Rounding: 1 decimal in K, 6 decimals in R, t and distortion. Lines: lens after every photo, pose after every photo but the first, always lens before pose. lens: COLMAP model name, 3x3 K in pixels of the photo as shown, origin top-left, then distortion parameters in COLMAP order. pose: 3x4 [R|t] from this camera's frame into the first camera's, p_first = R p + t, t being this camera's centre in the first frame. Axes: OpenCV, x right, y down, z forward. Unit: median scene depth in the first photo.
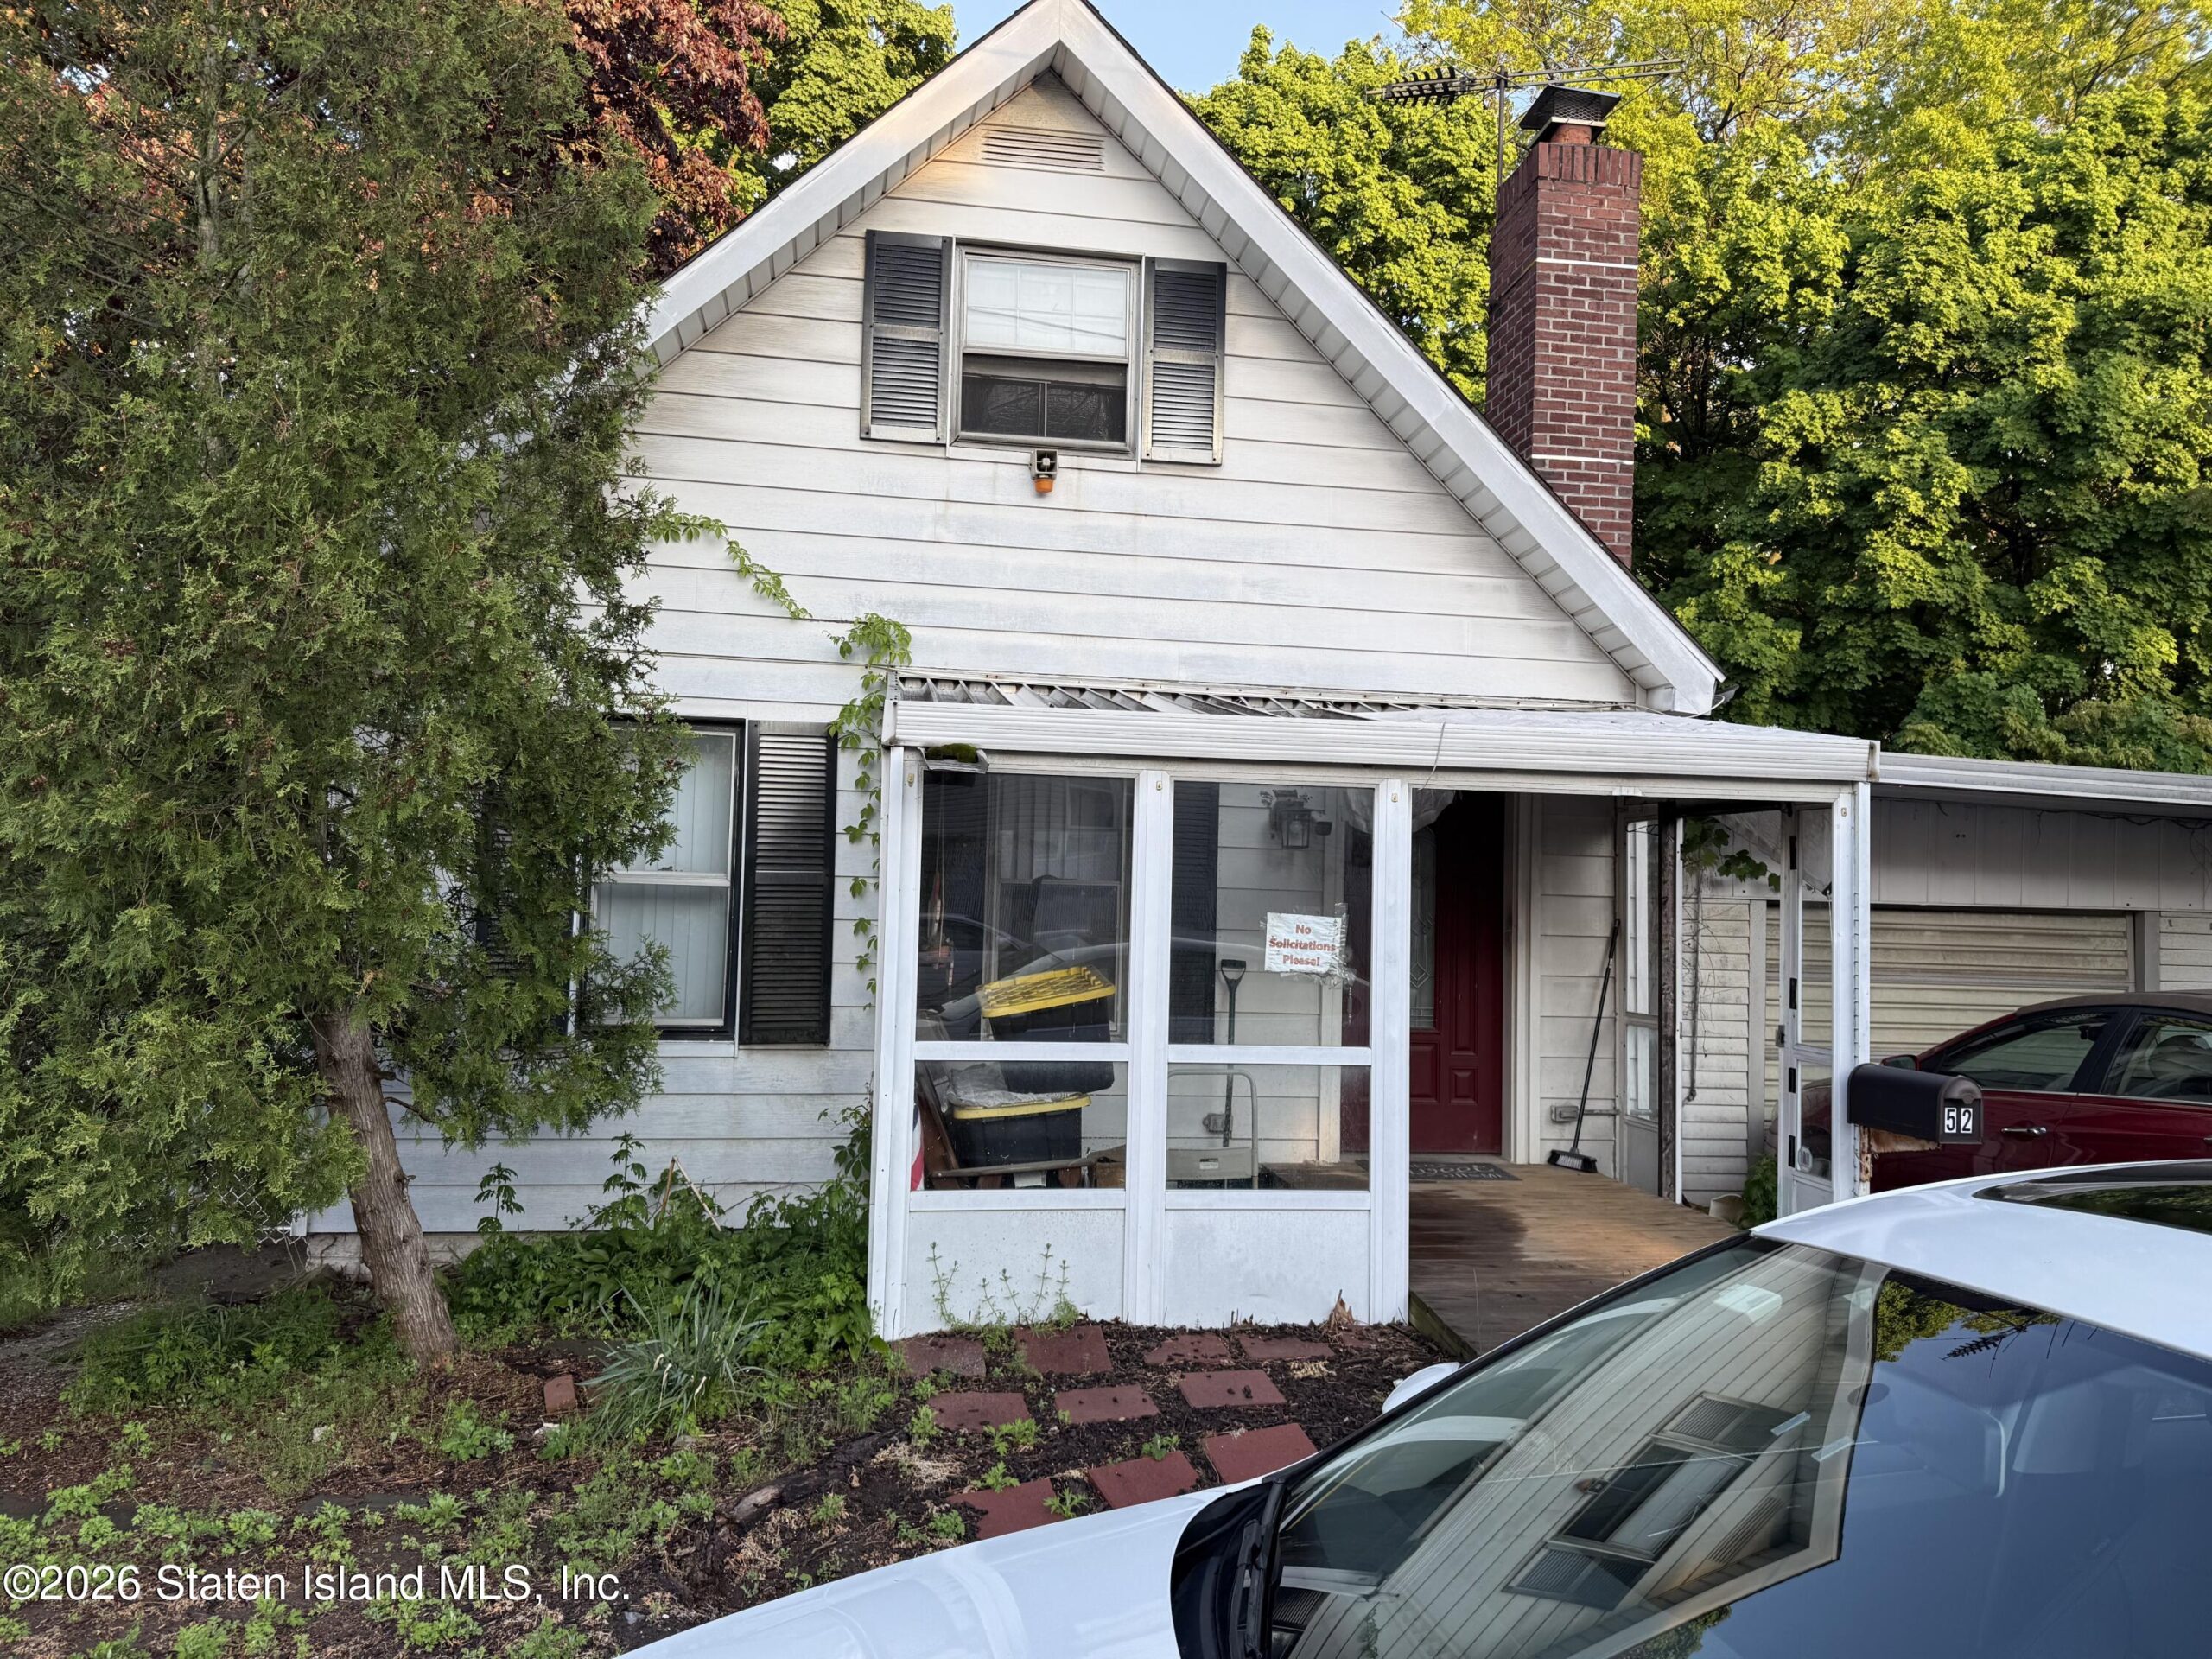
lens RADIAL K [[1594.6, 0, 1060.0], [0, 1594.6, 827.4], [0, 0, 1]] dist [0.165625, -0.351287]
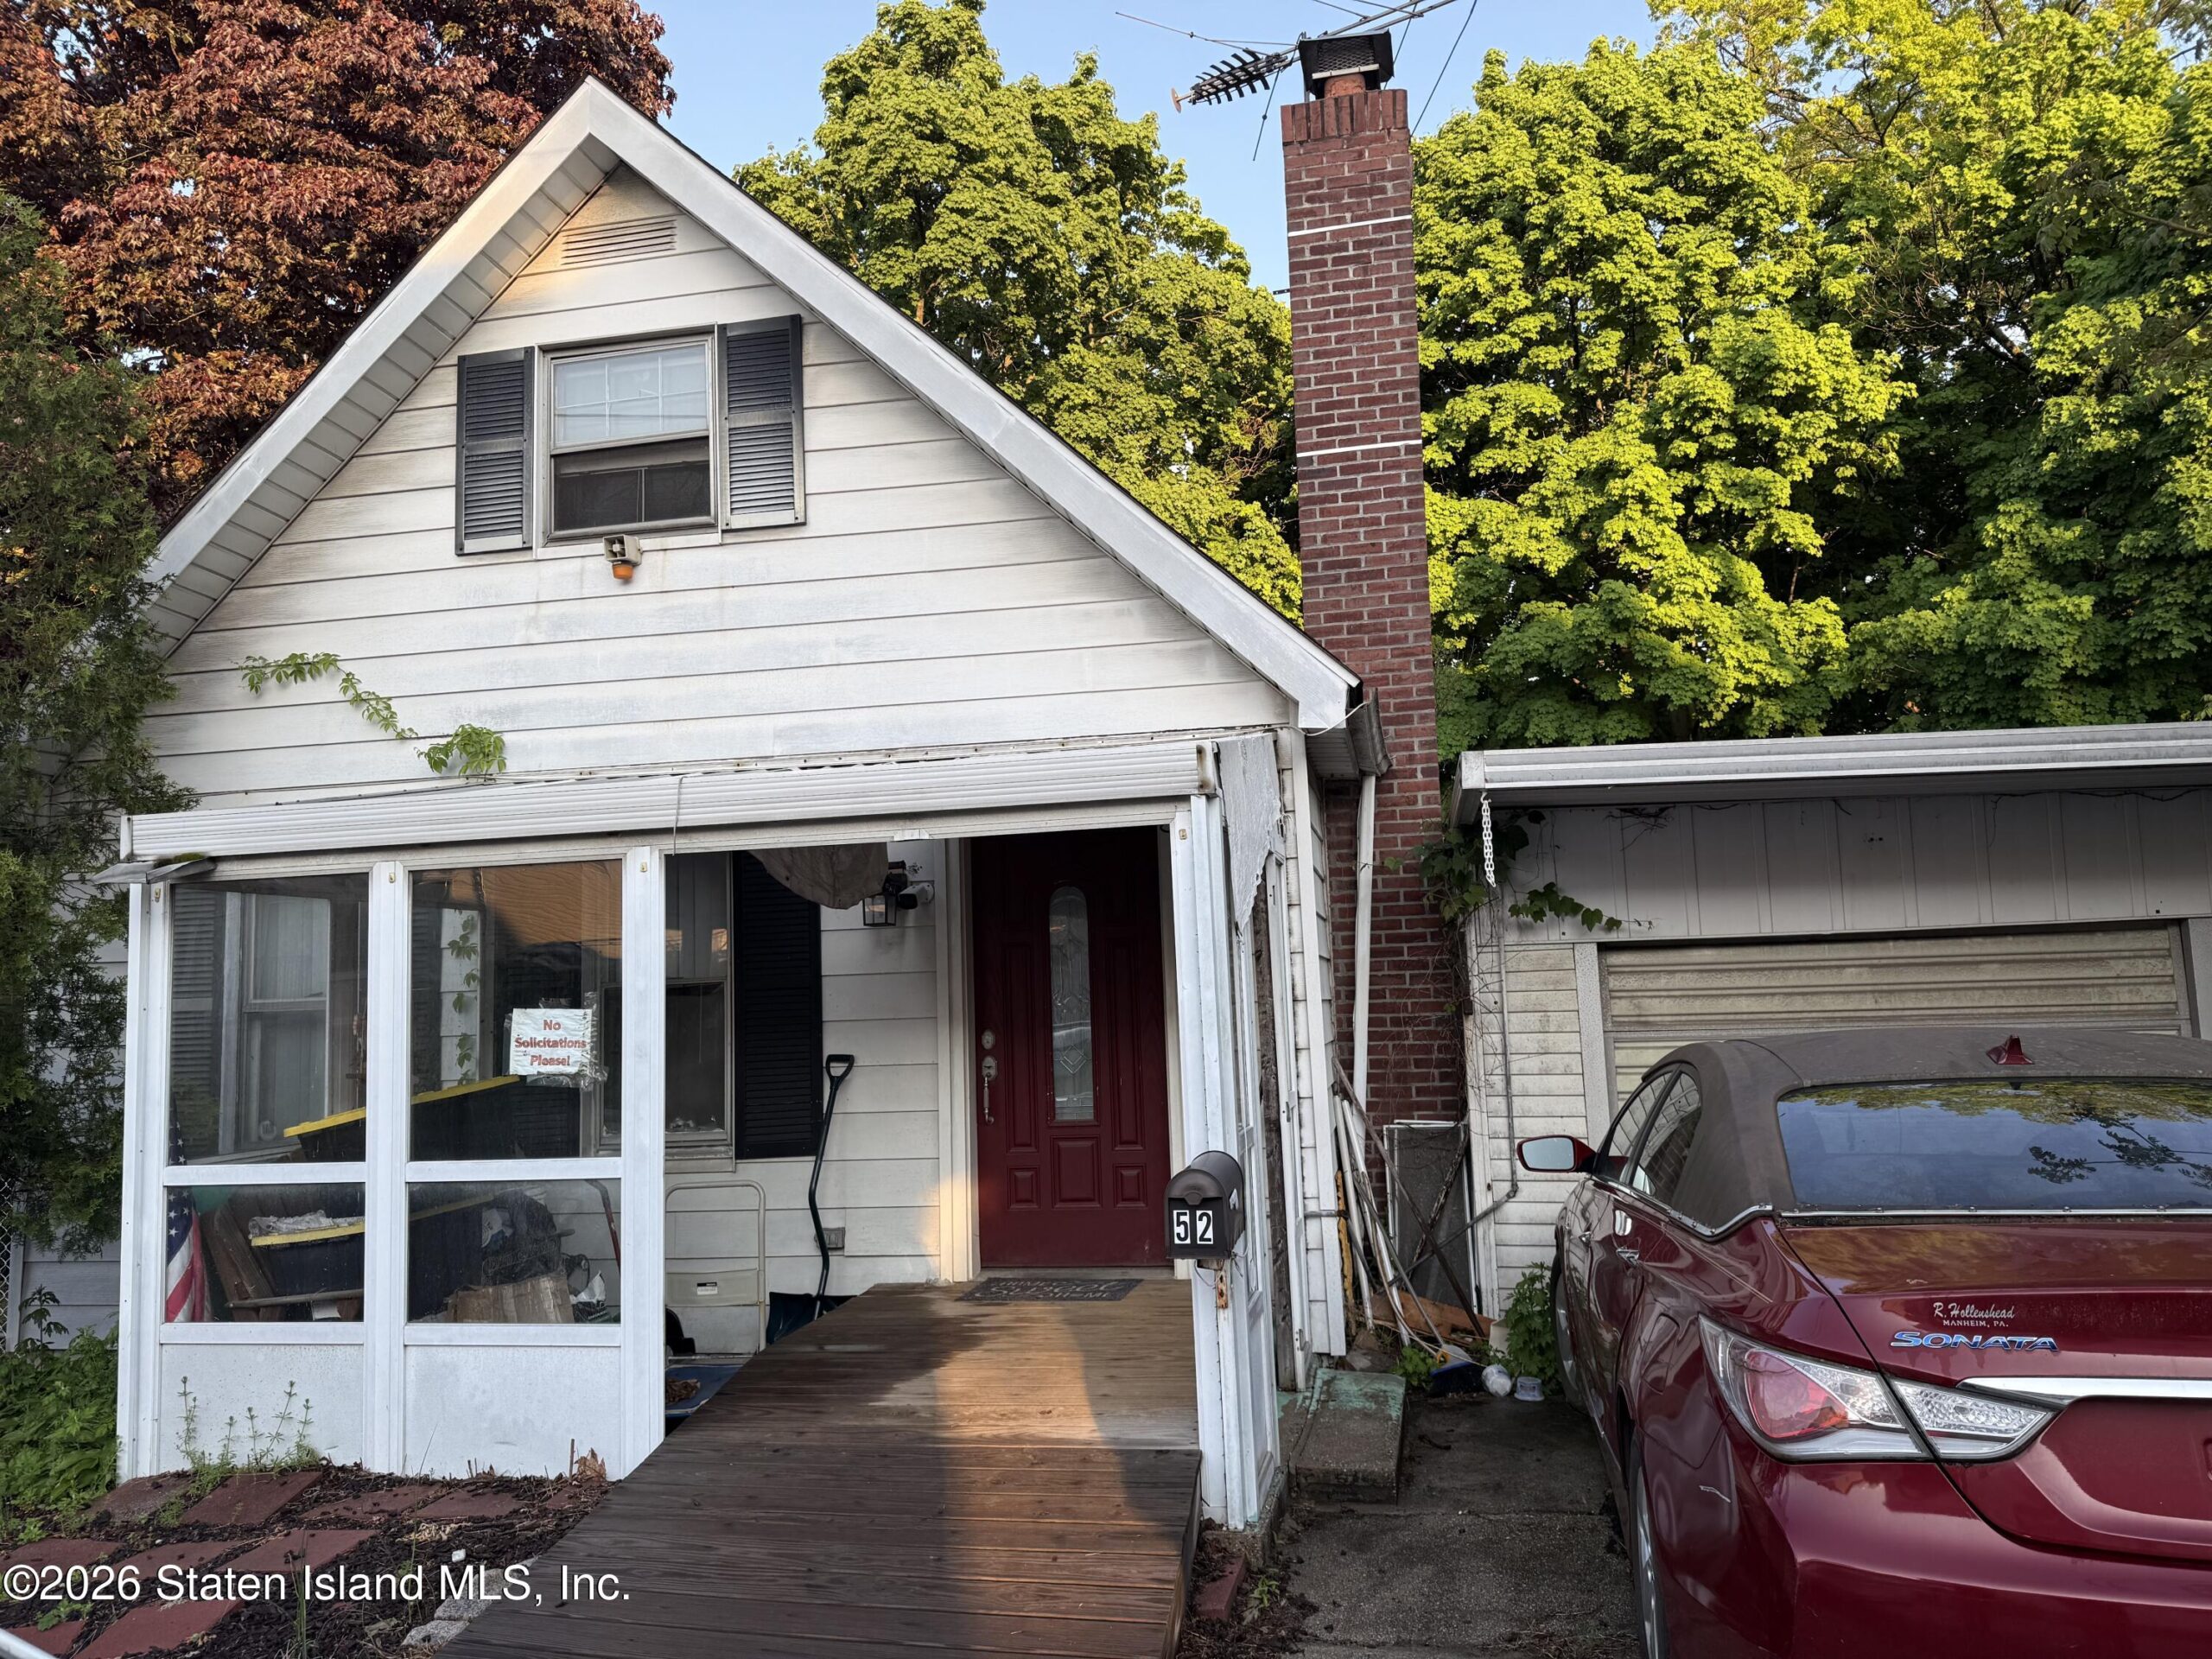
lens RADIAL K [[1579.0, 0, 1106.0], [0, 1579.0, 829.5], [0, 0, 1]] dist [0.060833, -0.079518]
pose [[0.935926, -0.097526, -0.338425, 0.557149], [0.077251, 0.994342, -0.072906, 0.032414], [0.343620, 0.042091, 0.938165, 0.202050]]
